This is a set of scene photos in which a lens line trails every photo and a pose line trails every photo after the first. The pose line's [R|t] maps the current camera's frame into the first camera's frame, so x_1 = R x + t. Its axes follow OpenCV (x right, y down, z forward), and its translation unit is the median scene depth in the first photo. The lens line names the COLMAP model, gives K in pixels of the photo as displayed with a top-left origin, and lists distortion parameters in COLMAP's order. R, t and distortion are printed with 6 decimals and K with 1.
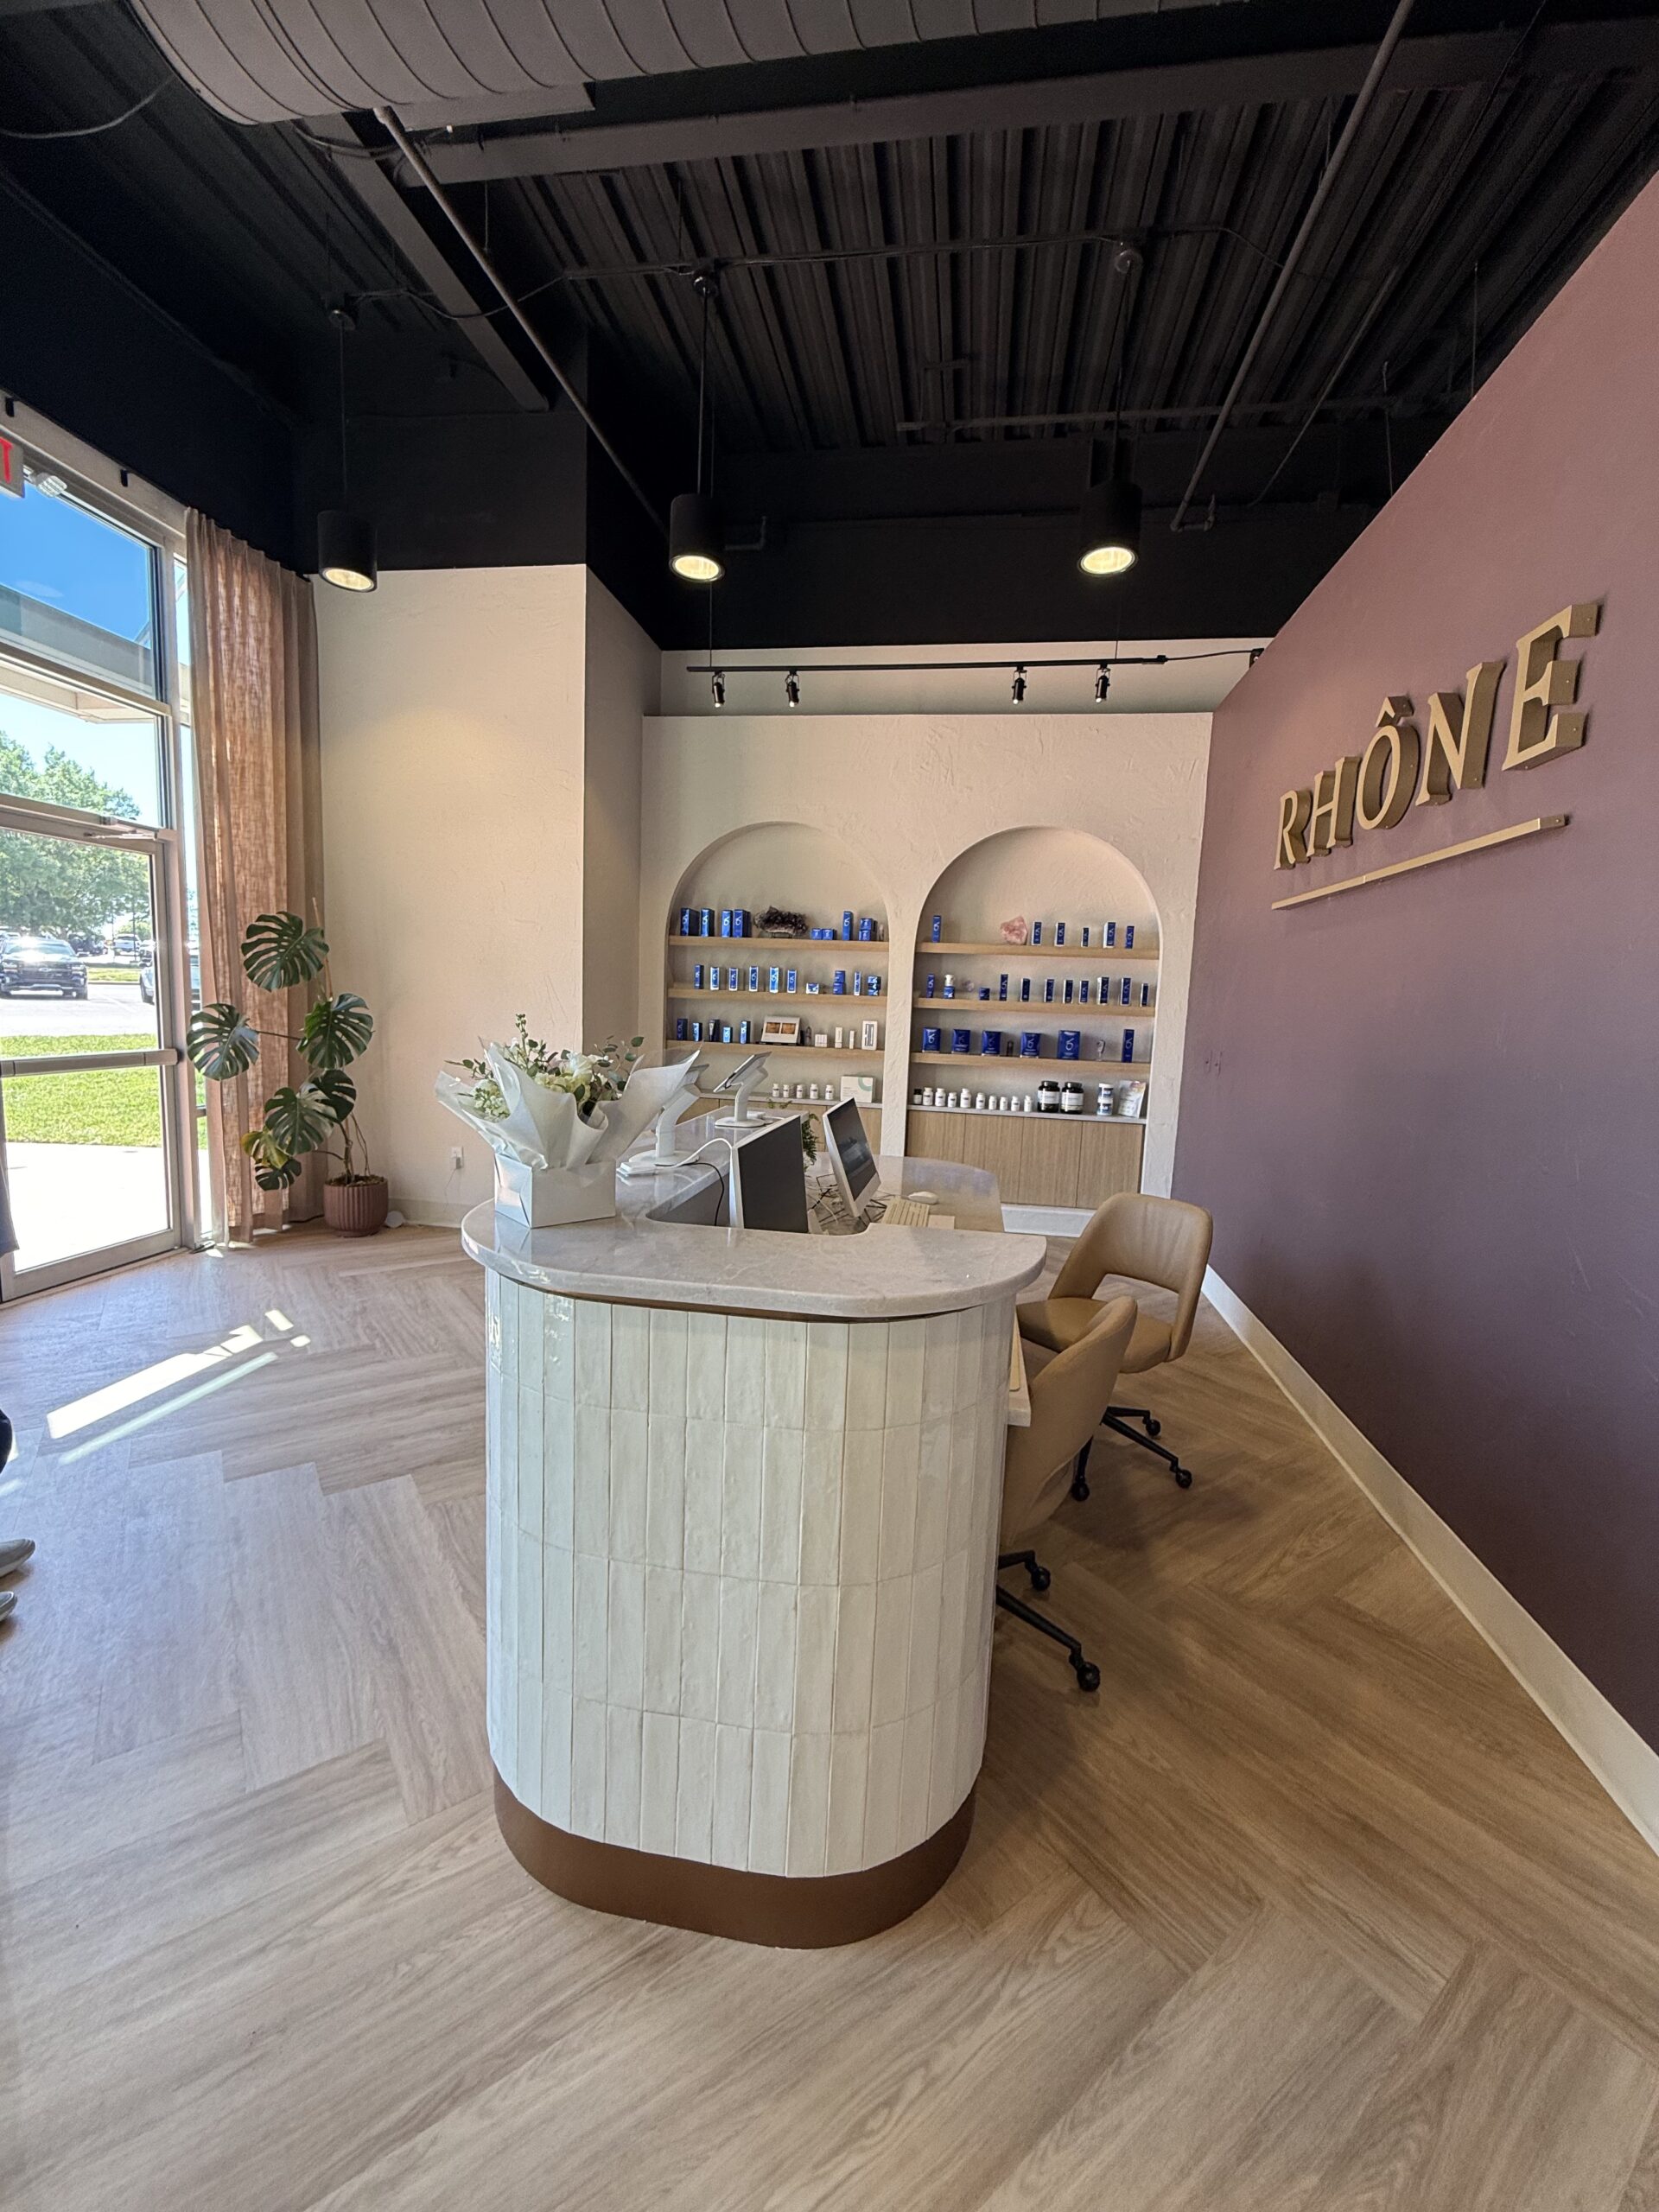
lens RADIAL K [[879.8, 0, 829.5], [0, 879.8, 1106.0], [0, 0, 1]] dist [0.000995, -0.000099]
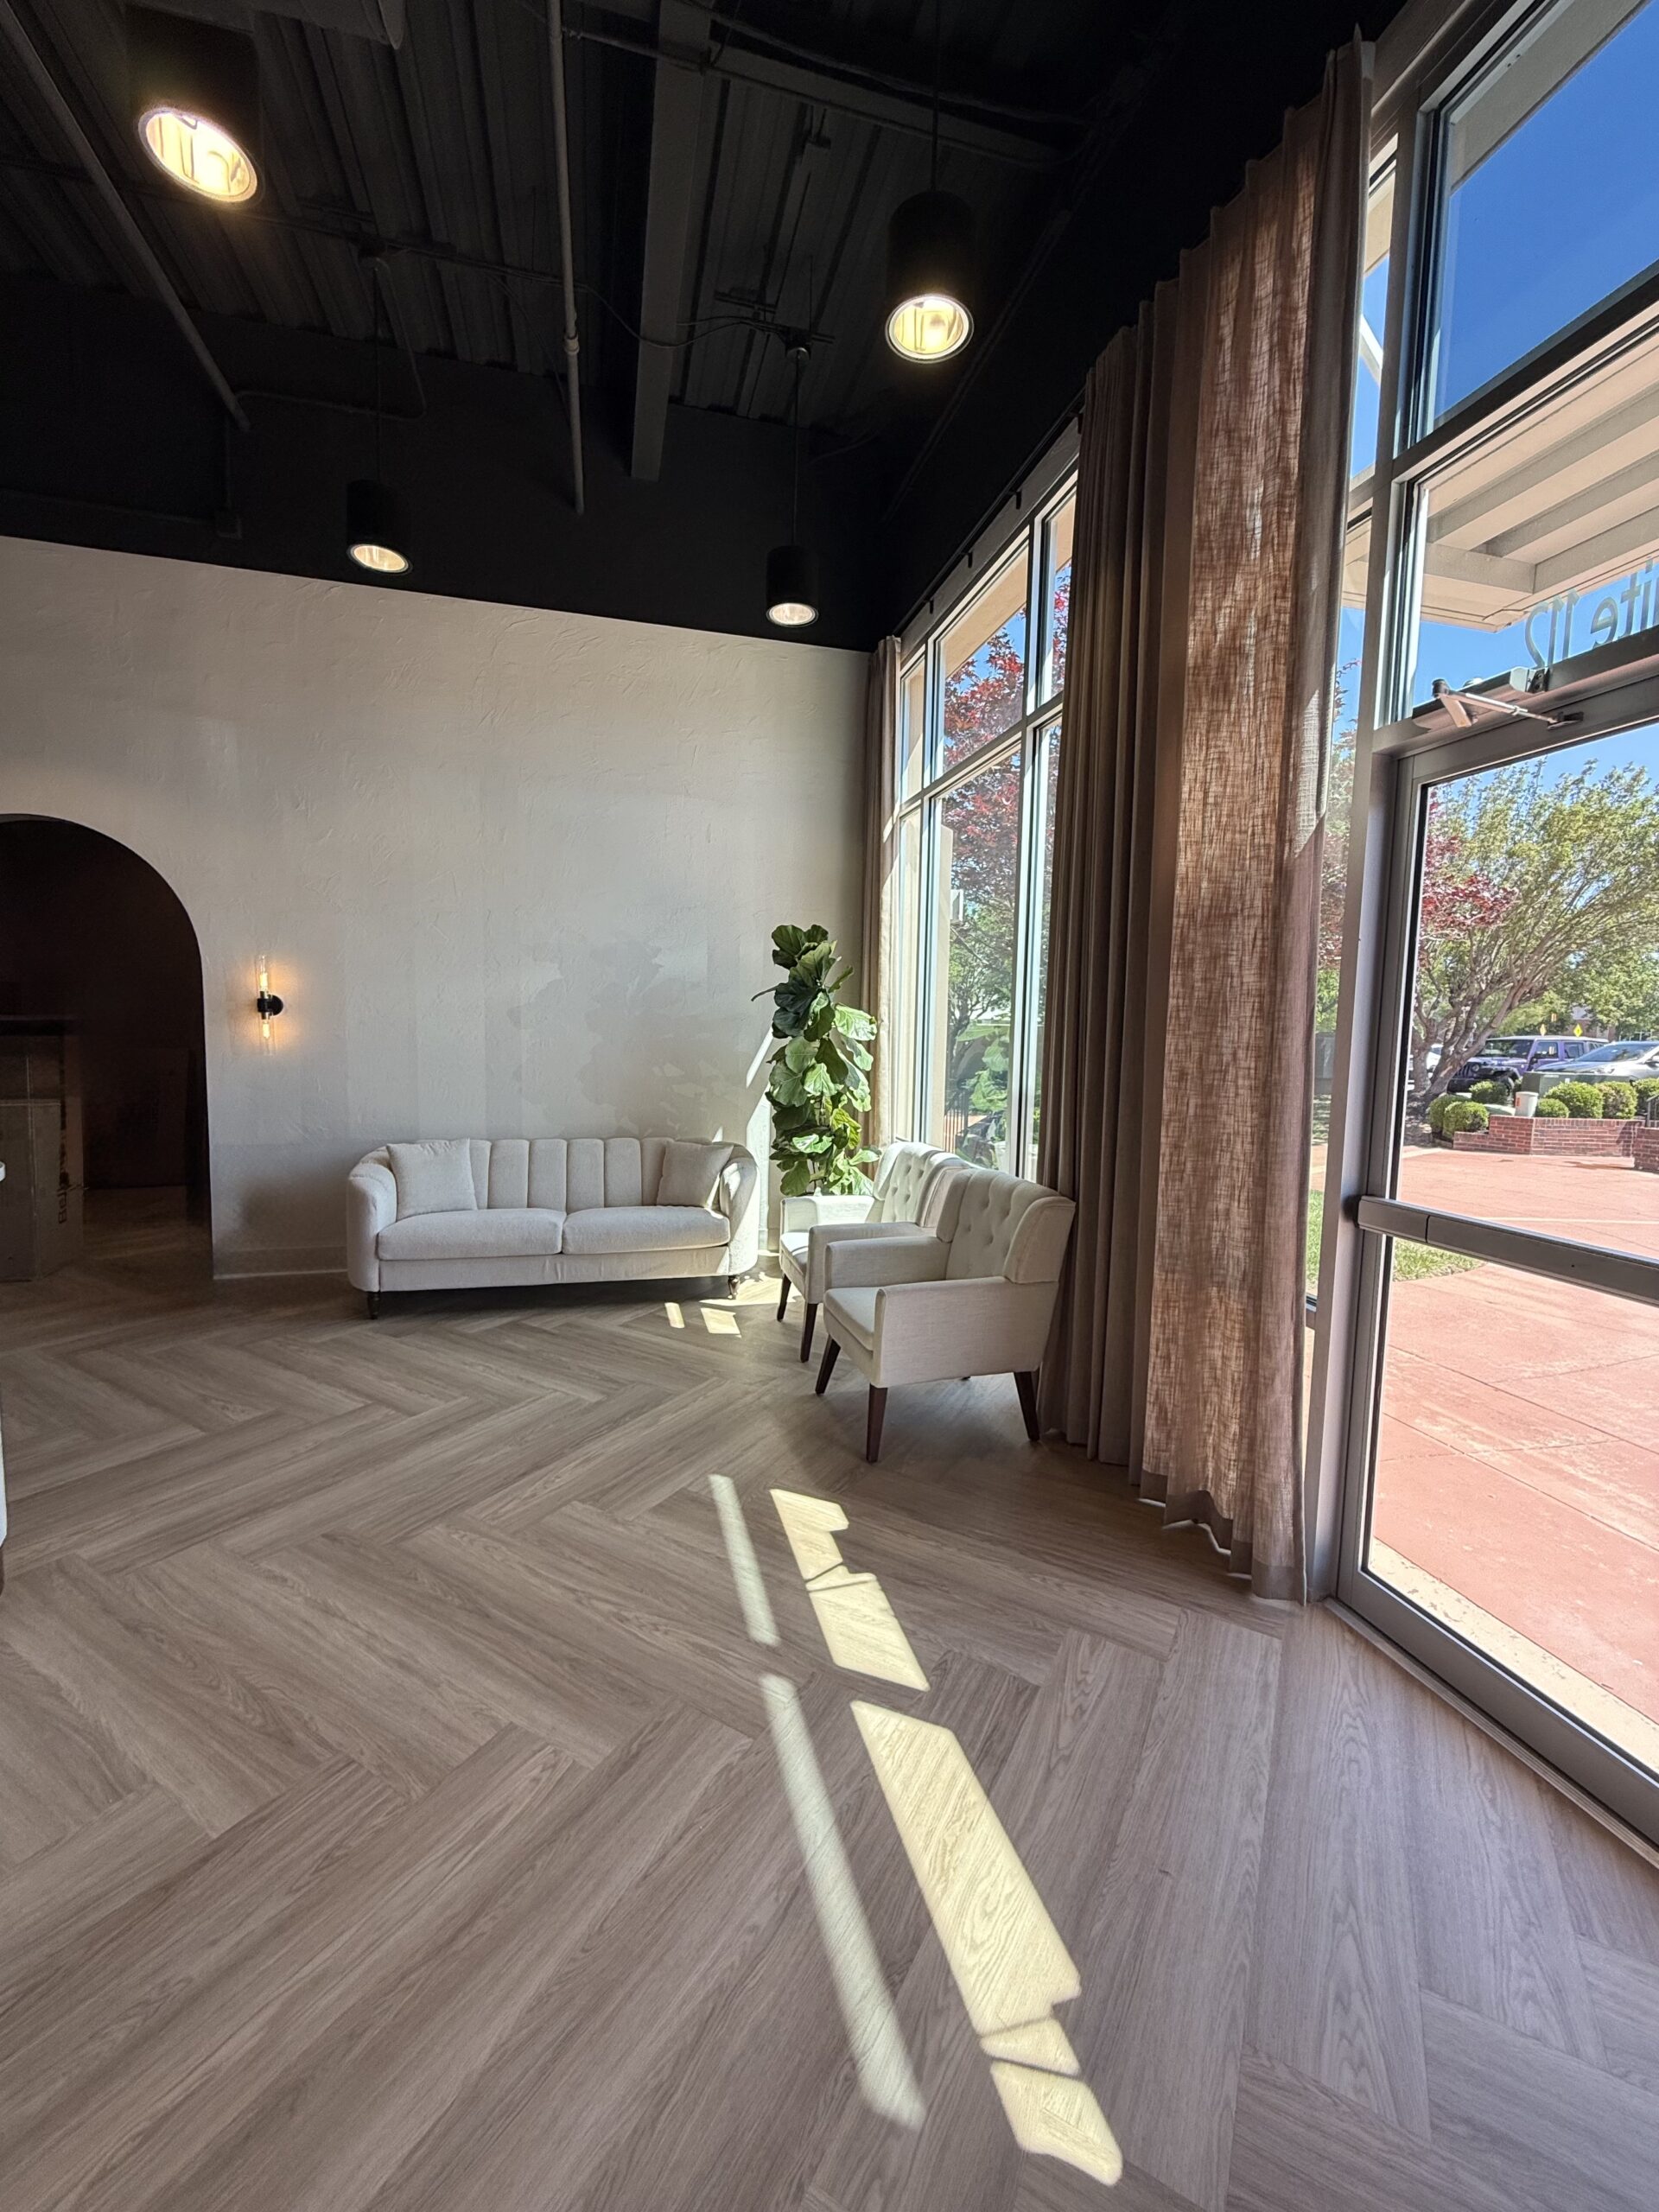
lens RADIAL K [[879.8, 0, 829.5], [0, 879.8, 1106.0], [0, 0, 1]] dist [0.000995, -0.000099]
pose [[-0.911999, -0.026330, -0.409346, -0.454665], [-0.108571, 0.977841, 0.178993, -0.157860], [0.395563, 0.207685, -0.894649, 1.206521]]
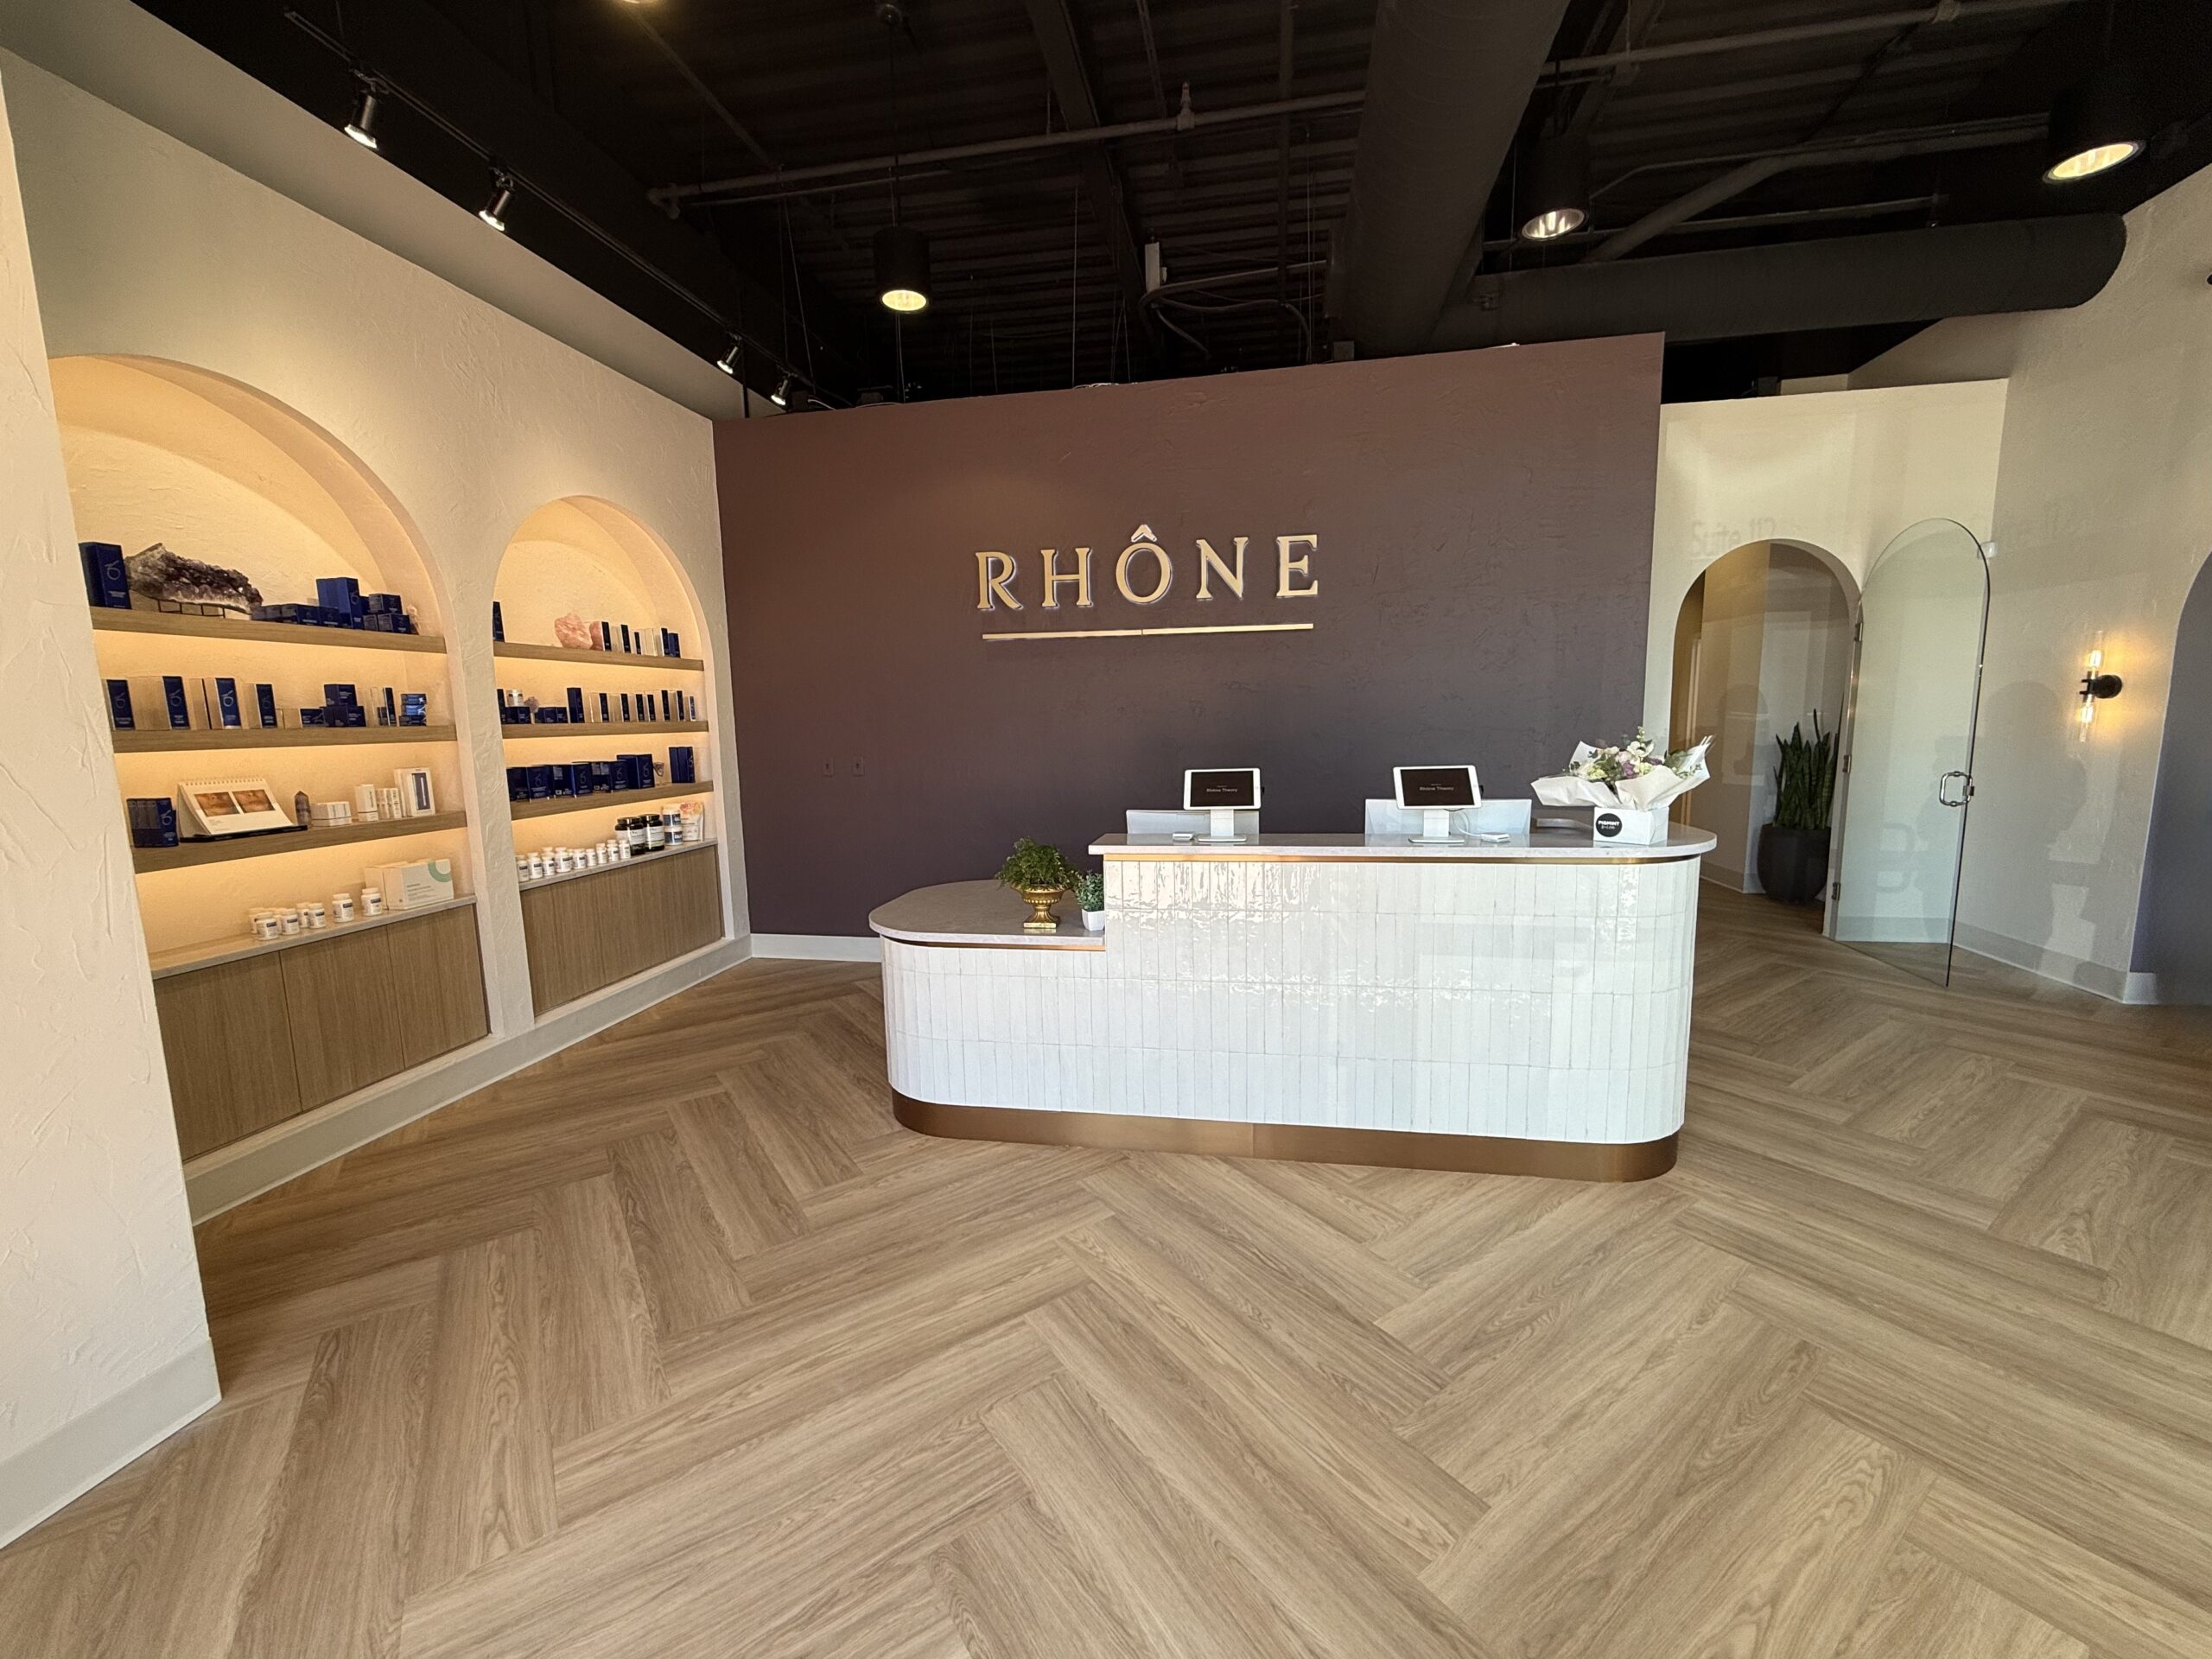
lens RADIAL K [[879.8, 0, 1106.0], [0, 879.8, 829.5], [0, 0, 1]] dist [0.000995, -0.000099]
pose [[0.023021, -0.167685, 0.985572, -0.917290], [0.142508, 0.976316, 0.162781, -0.146490], [-0.989526, 0.136704, 0.046372, 0.871027]]
